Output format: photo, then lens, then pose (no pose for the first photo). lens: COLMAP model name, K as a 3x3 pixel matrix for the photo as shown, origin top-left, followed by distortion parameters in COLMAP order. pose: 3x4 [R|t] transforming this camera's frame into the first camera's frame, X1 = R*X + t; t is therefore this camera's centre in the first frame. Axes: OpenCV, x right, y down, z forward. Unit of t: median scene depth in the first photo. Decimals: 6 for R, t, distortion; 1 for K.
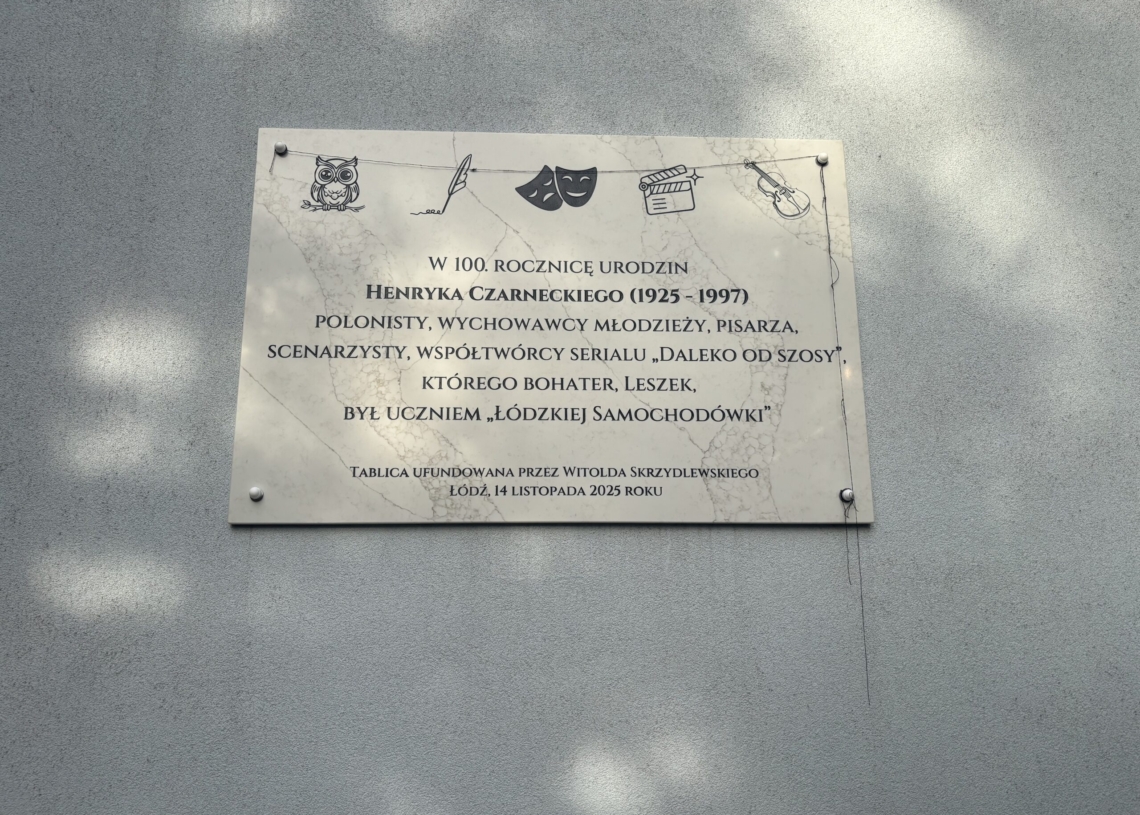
lens RADIAL K [[903.7, 0, 572.5], [0, 903.7, 410.2], [0, 0, 1]] dist [0.053918, -0.051758]
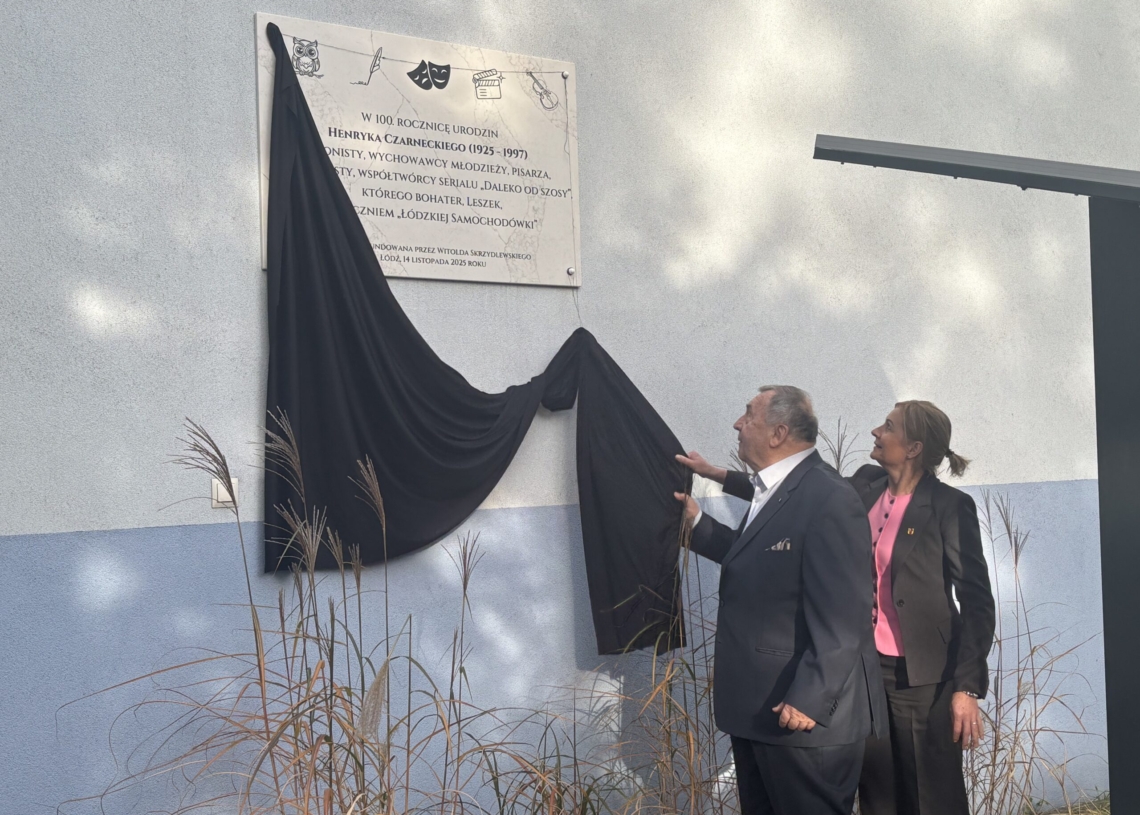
lens RADIAL K [[1497.4, 0, 576.0], [0, 1497.4, 415.0], [0, 0, 1]] dist [0.111889, 0.000000]
pose [[0.848772, -0.001537, 0.528757, -1.272088], [-0.089111, 0.985277, 0.145906, -0.063352], [-0.521196, -0.170958, 0.836138, -1.570527]]
